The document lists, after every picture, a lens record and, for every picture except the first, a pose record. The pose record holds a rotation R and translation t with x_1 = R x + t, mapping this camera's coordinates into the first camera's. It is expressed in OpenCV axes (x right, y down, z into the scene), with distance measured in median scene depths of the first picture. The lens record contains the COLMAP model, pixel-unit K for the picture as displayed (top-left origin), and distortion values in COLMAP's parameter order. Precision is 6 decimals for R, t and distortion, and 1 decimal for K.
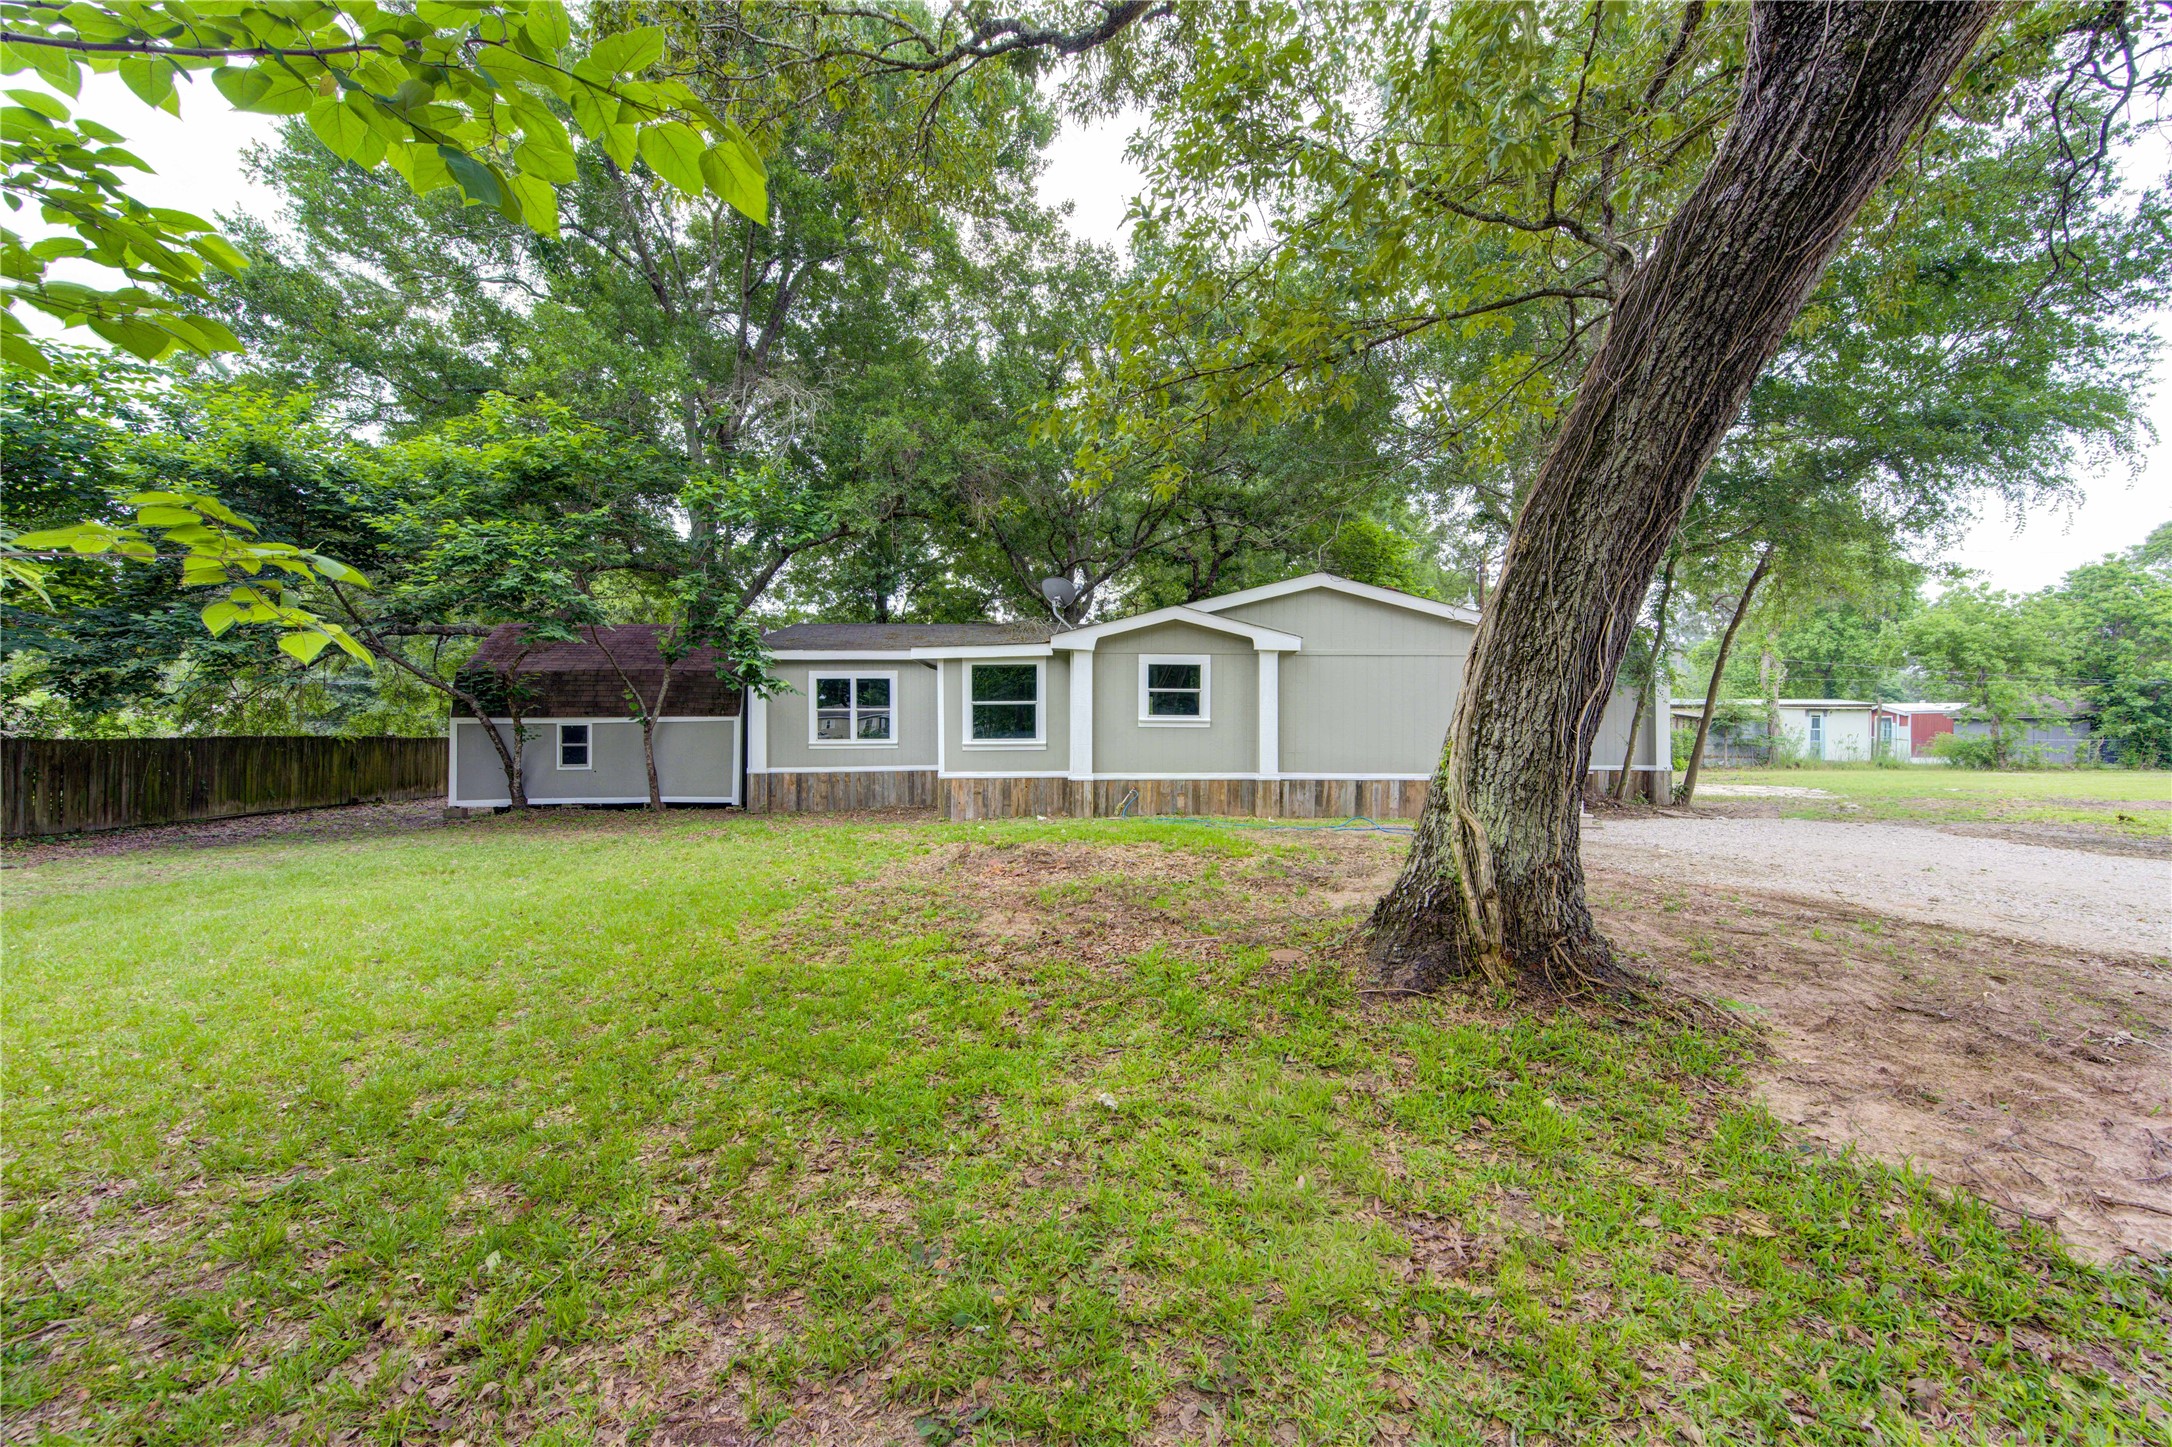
lens RADIAL K [[870.1, 0, 1100.4], [0, 870.1, 719.5], [0, 0, 1]] dist [0.004542, -0.000384]
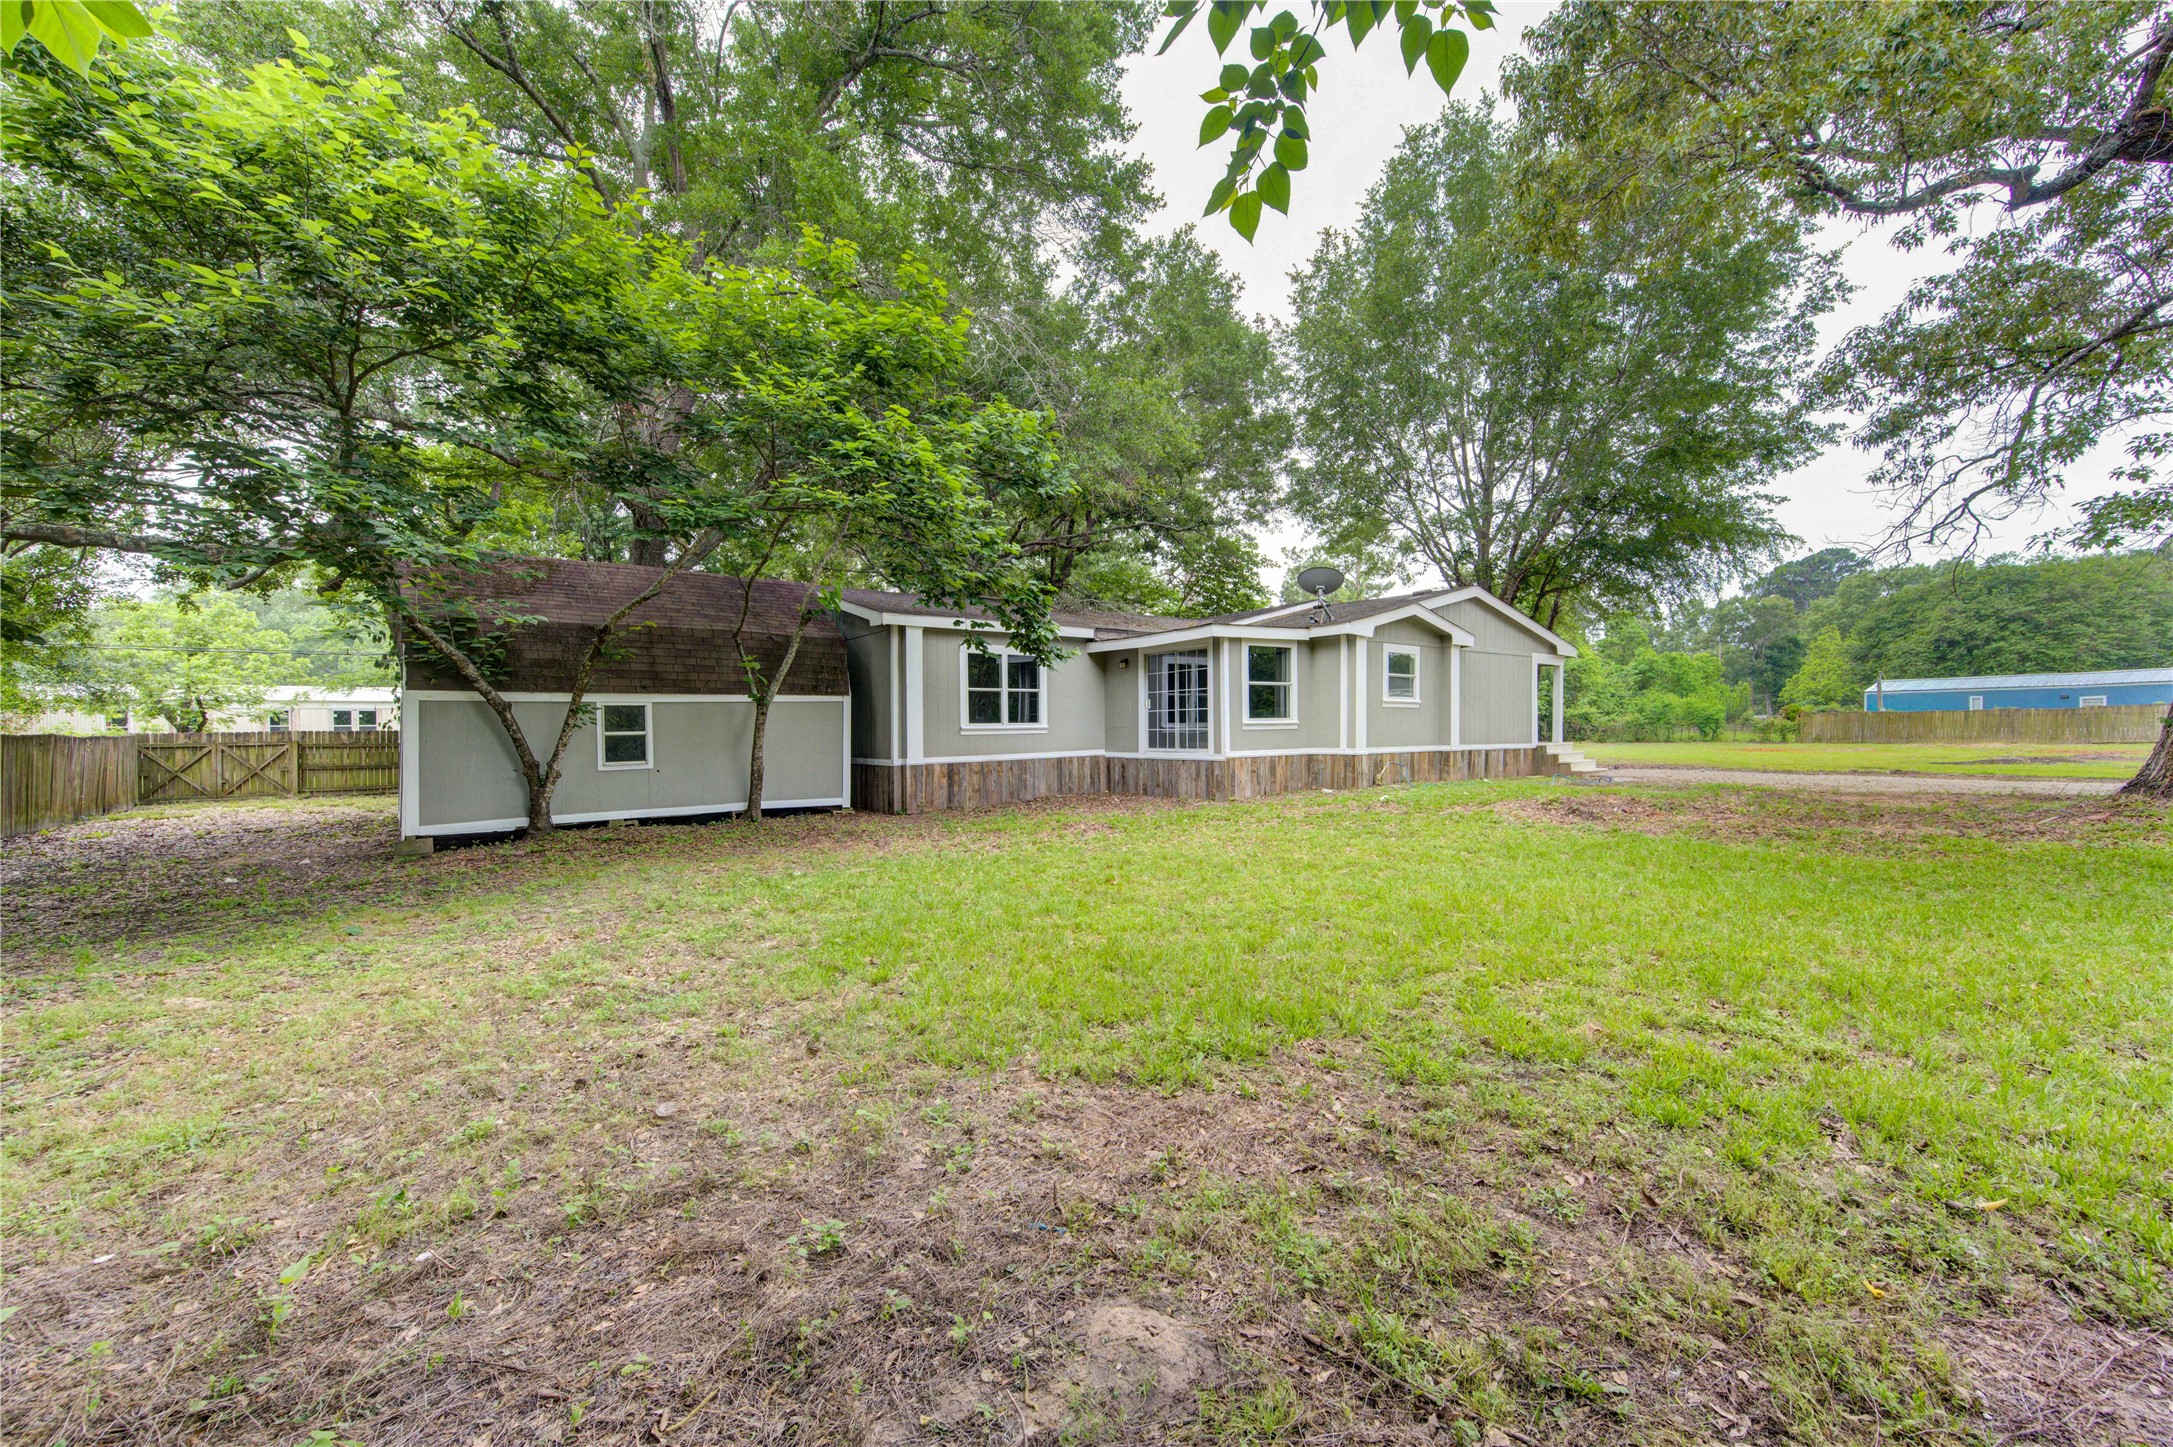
lens RADIAL K [[870.5, 0, 1099.9], [0, 870.5, 720.5], [0, 0, 1]] dist [0.004542, -0.000384]
pose [[0.813683, -0.001721, 0.581307, -0.879677], [0.001744, 0.999998, 0.000520, 0.023966], [-0.581307, 0.000591, 0.813684, 0.273596]]
